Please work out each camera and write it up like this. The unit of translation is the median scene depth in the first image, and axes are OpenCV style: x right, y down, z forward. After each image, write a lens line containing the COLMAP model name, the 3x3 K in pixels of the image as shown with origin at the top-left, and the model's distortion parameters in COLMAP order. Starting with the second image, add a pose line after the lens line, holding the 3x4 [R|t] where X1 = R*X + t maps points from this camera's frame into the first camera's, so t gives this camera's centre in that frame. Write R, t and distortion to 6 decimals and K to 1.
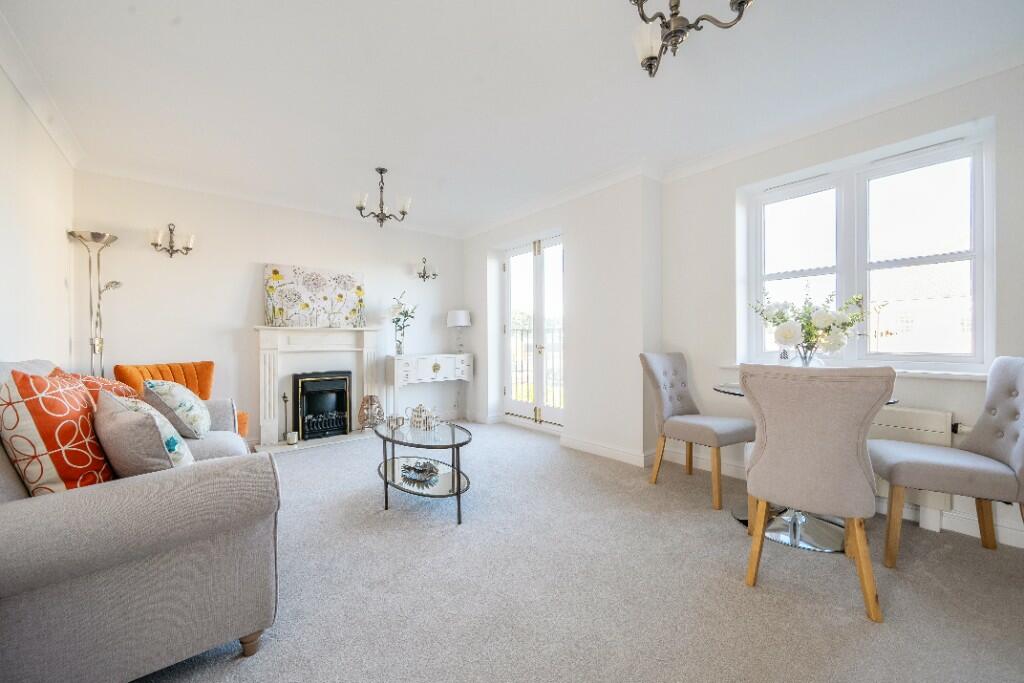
lens RADIAL K [[393.1, 0, 505.5], [0, 393.1, 340.6], [0, 0, 1]] dist [-0.002297, -0.000244]
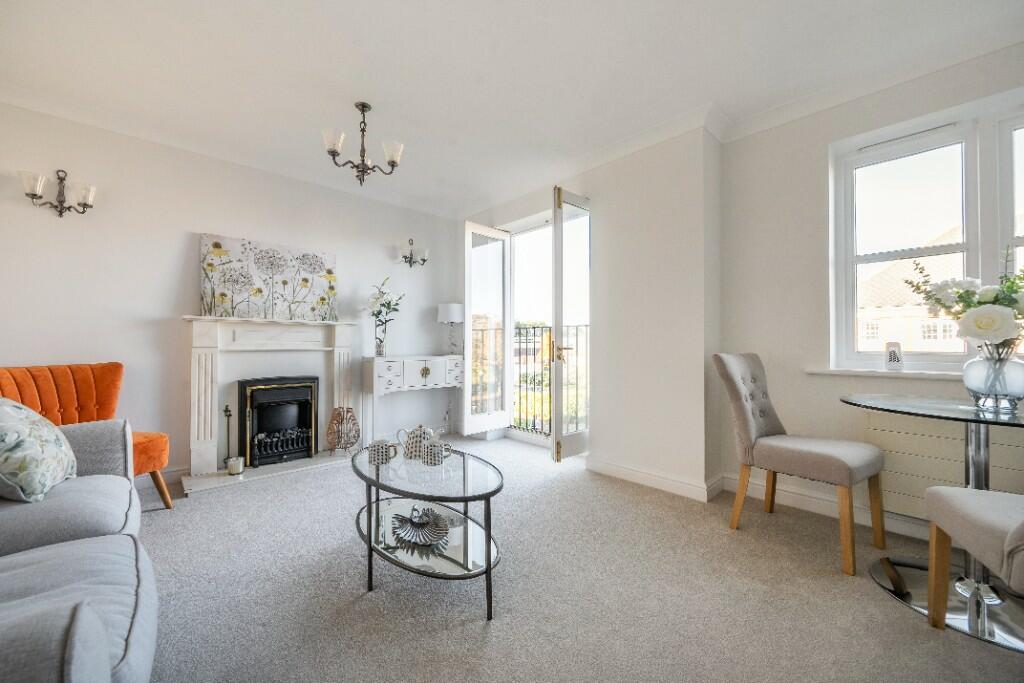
lens RADIAL K [[393.1, 0, 505.5], [0, 393.1, 340.6], [0, 0, 1]] dist [-0.002297, -0.000244]
pose [[0.997690, 0.007958, 0.067467, -0.081421], [-0.007245, 0.999915, -0.010806, 0.013698], [-0.067547, 0.010292, 0.997663, 0.213510]]
